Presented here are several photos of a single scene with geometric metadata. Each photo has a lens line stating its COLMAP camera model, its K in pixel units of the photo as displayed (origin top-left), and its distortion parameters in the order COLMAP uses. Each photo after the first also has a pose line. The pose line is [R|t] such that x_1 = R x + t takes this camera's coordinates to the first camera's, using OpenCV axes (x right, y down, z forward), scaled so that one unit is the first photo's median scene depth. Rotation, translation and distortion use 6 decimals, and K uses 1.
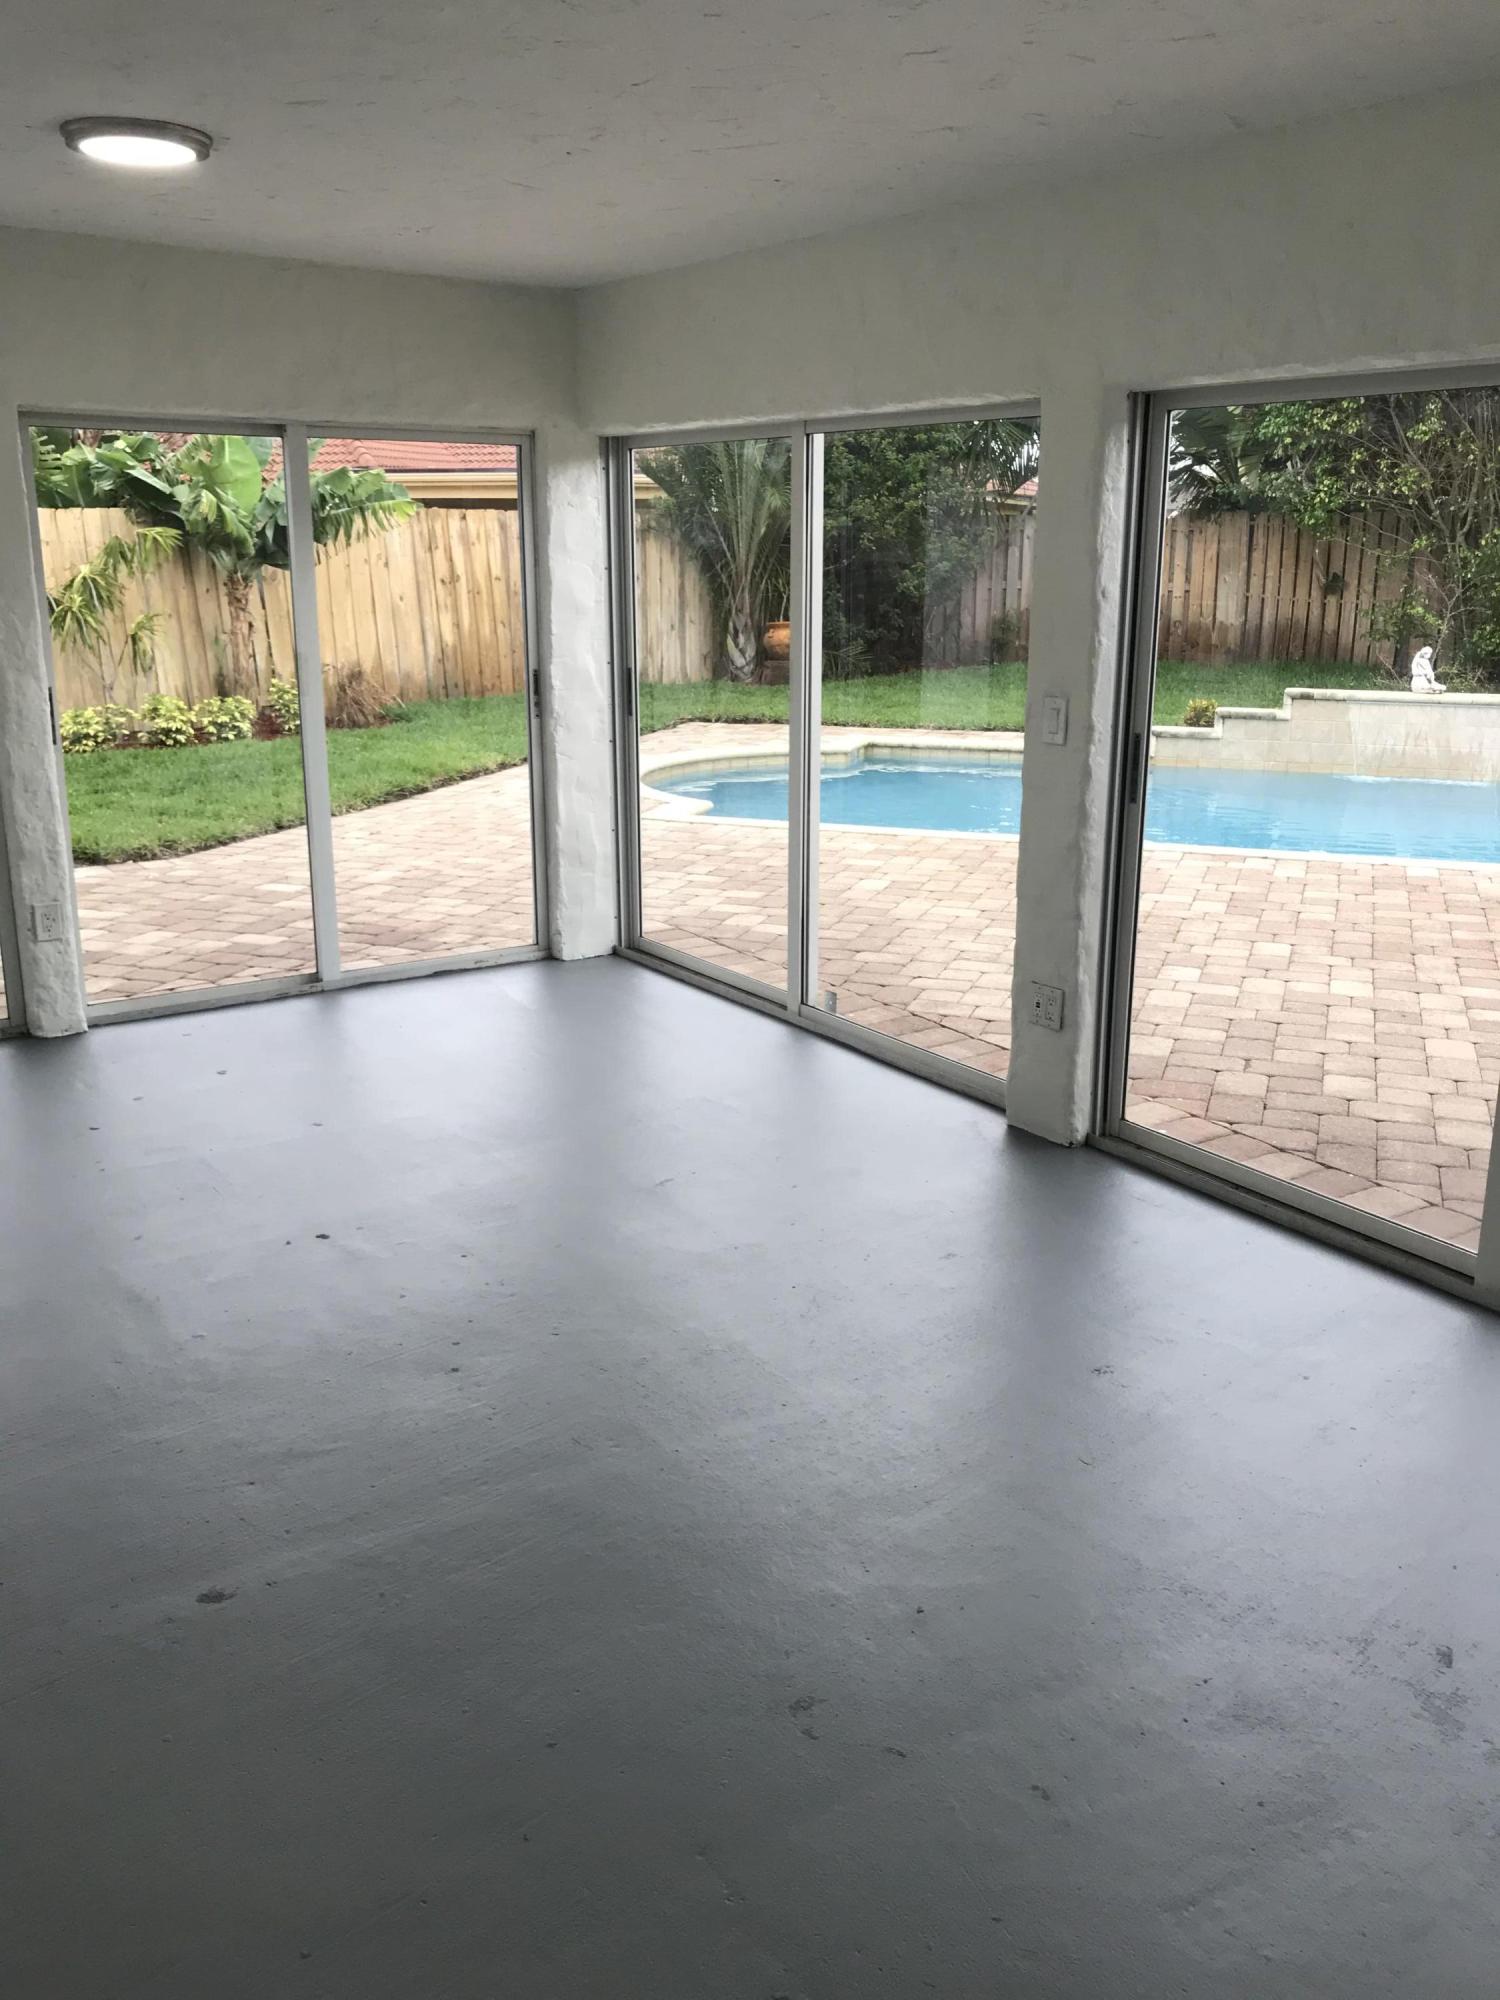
lens RADIAL K [[1633.1, 0, 753.8], [0, 1633.1, 993.8], [0, 0, 1]] dist [0.020908, -0.049450]
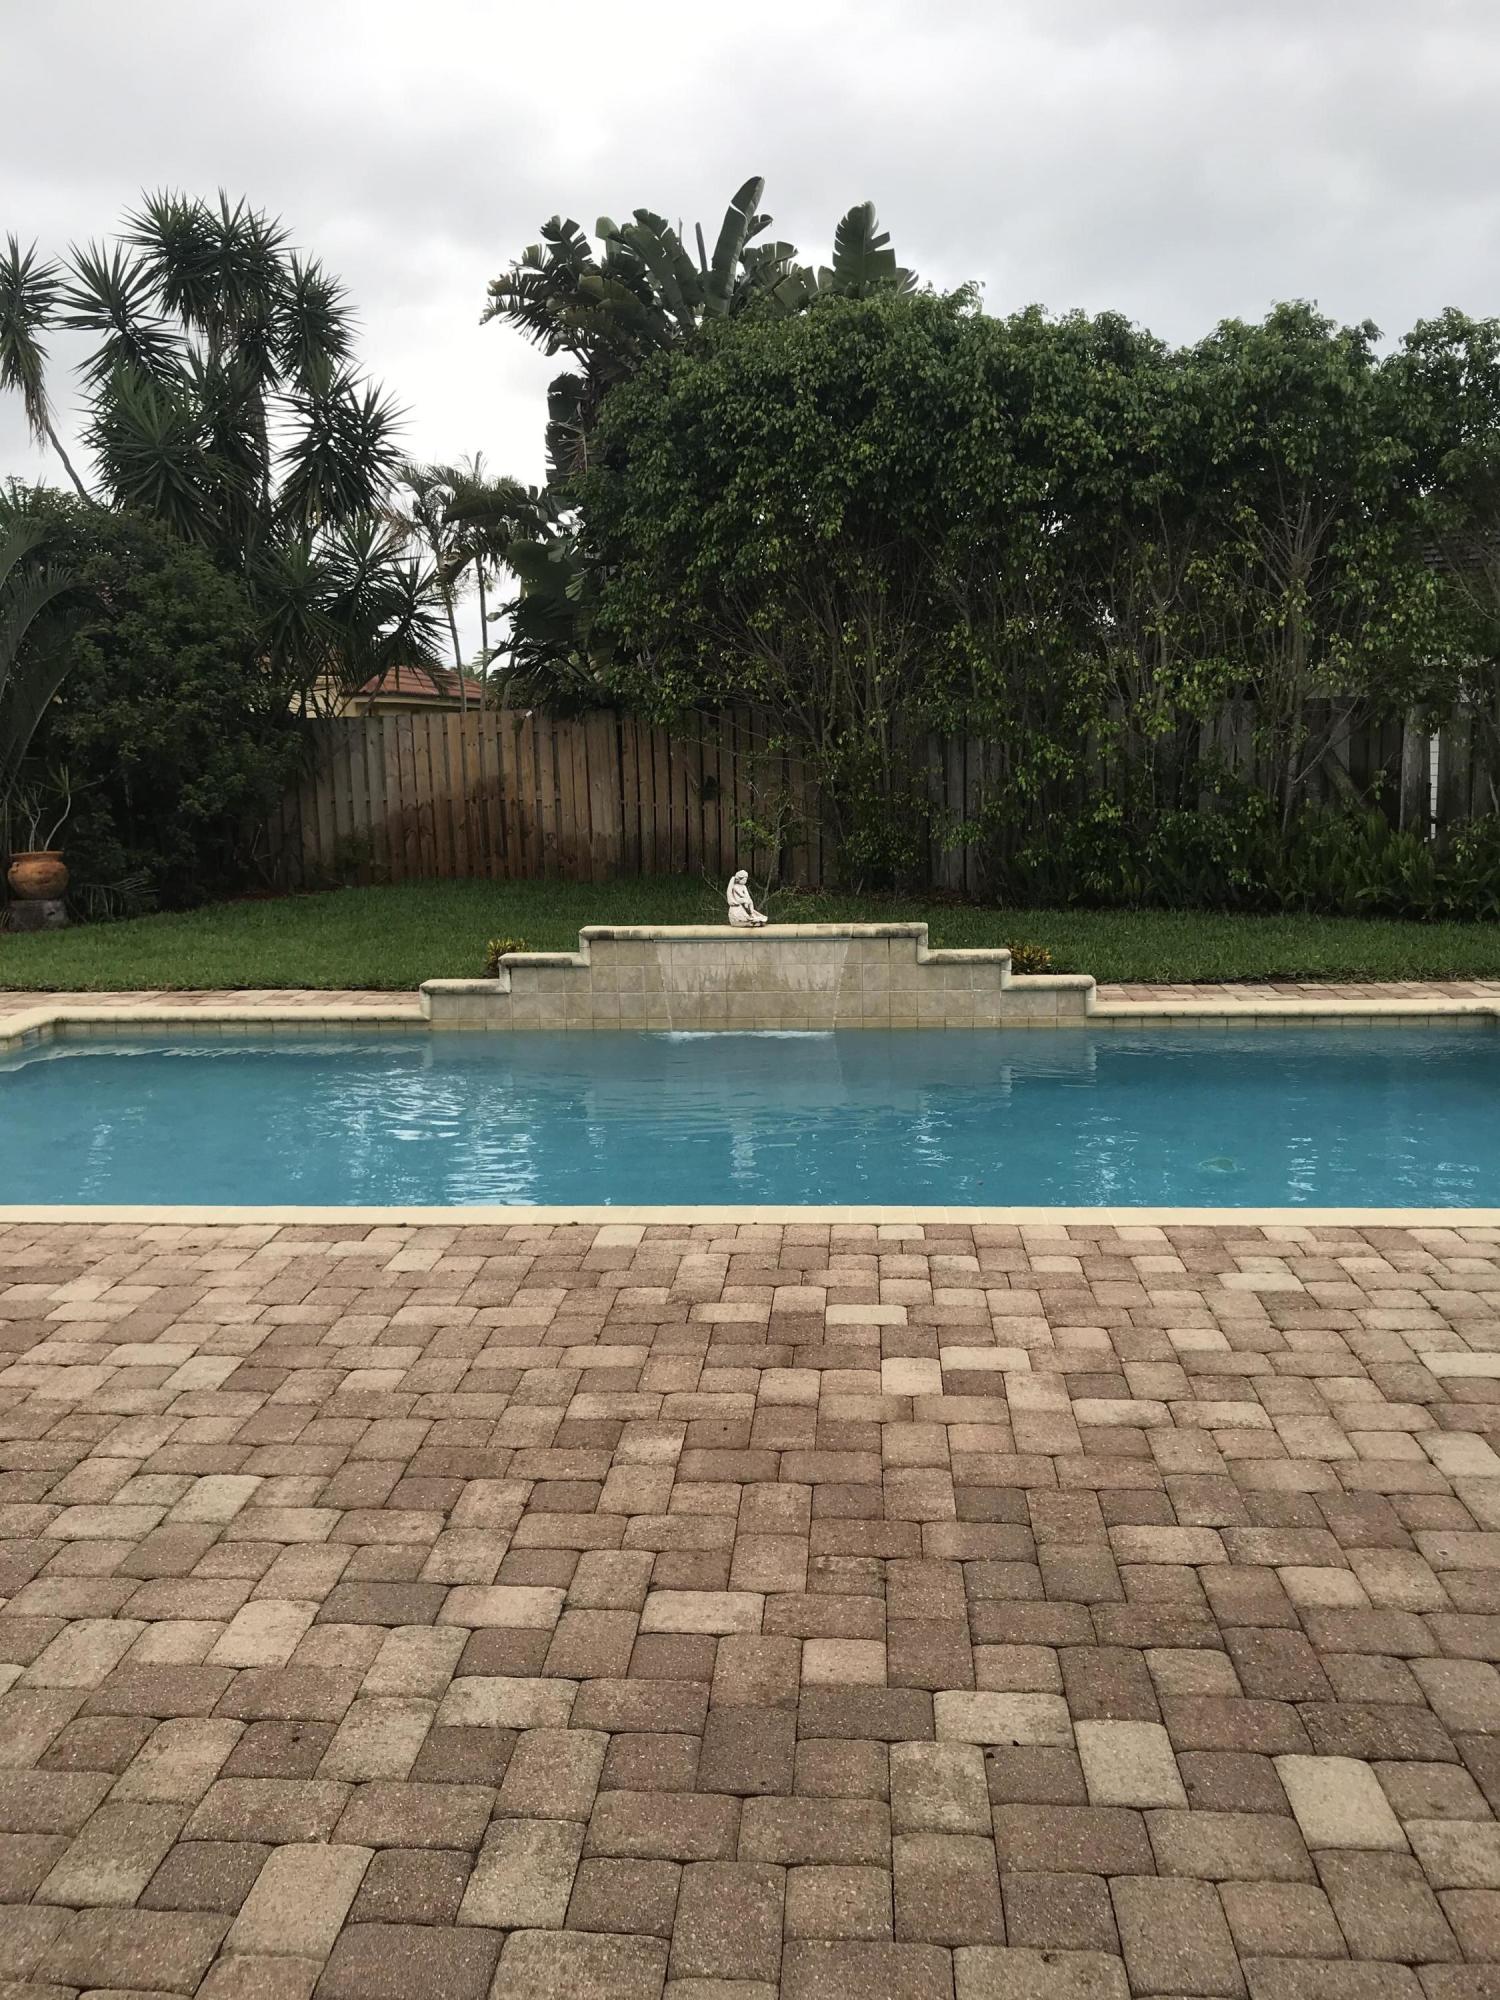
lens RADIAL K [[1633.1, 0, 753.5], [0, 1633.1, 995.7], [0, 0, 1]] dist [0.020908, -0.049450]
pose [[0.961408, -0.059458, 0.268625, 0.148199], [0.090196, 0.990525, -0.103565, -0.049943], [-0.259922, 0.123797, 0.957661, 0.176011]]
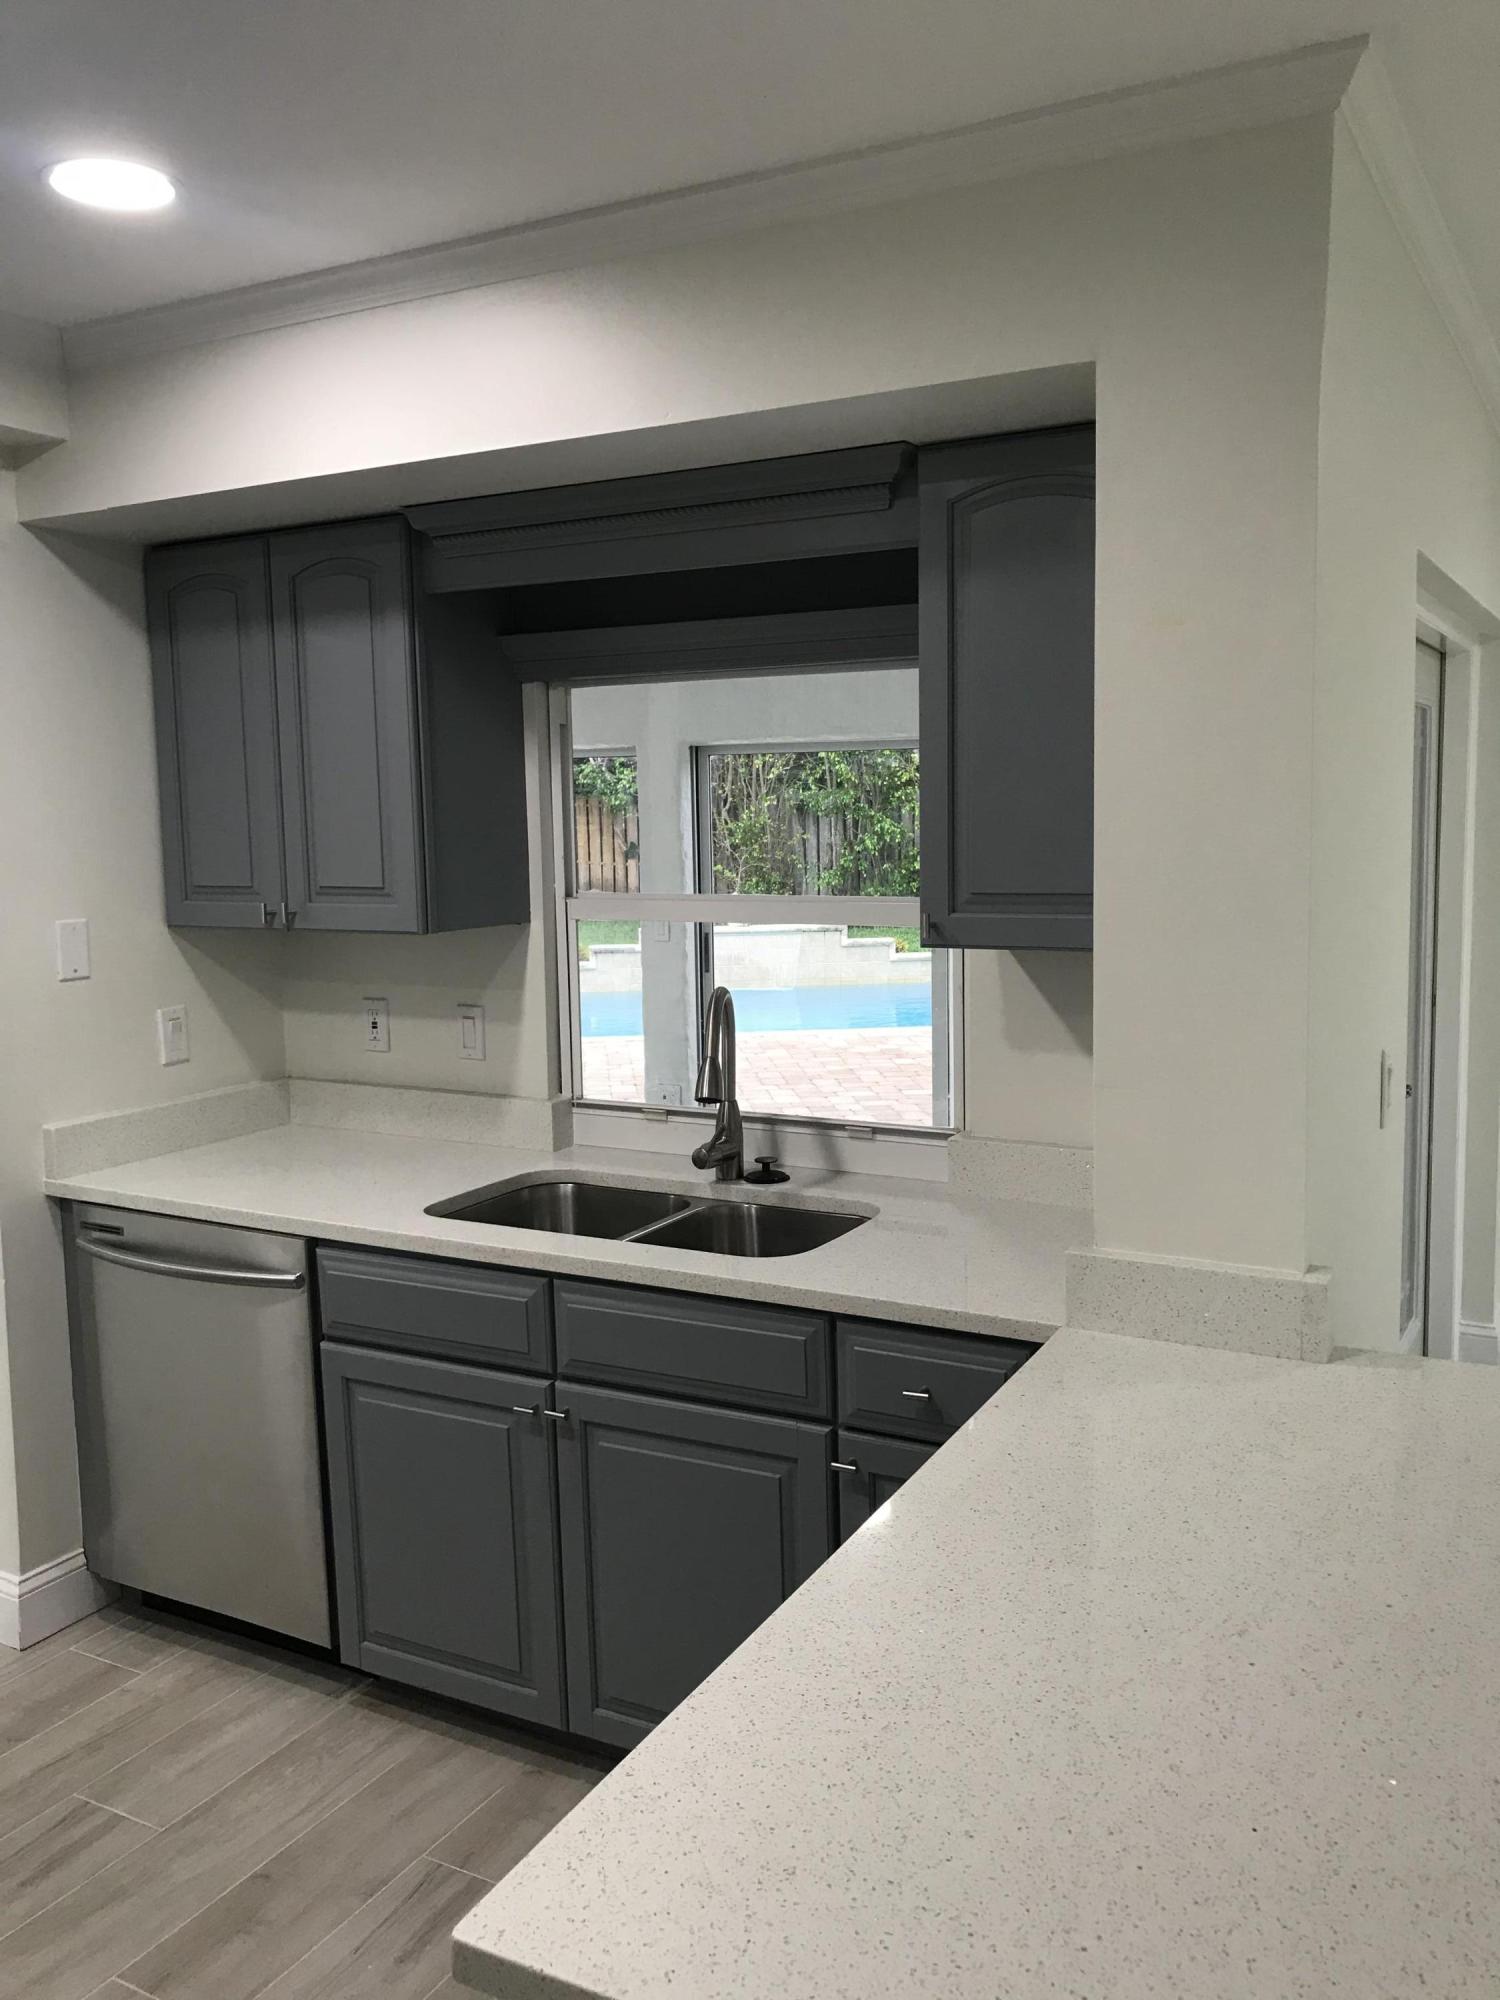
lens RADIAL K [[1633.1, 0, 751.3], [0, 1633.1, 1005.3], [0, 0, 1]] dist [0.020908, -0.049450]
pose [[0.898130, -0.065848, 0.434772, -0.128404], [0.131997, 0.983499, -0.123718, 0.036726], [-0.419452, 0.168504, 0.892002, -0.148344]]
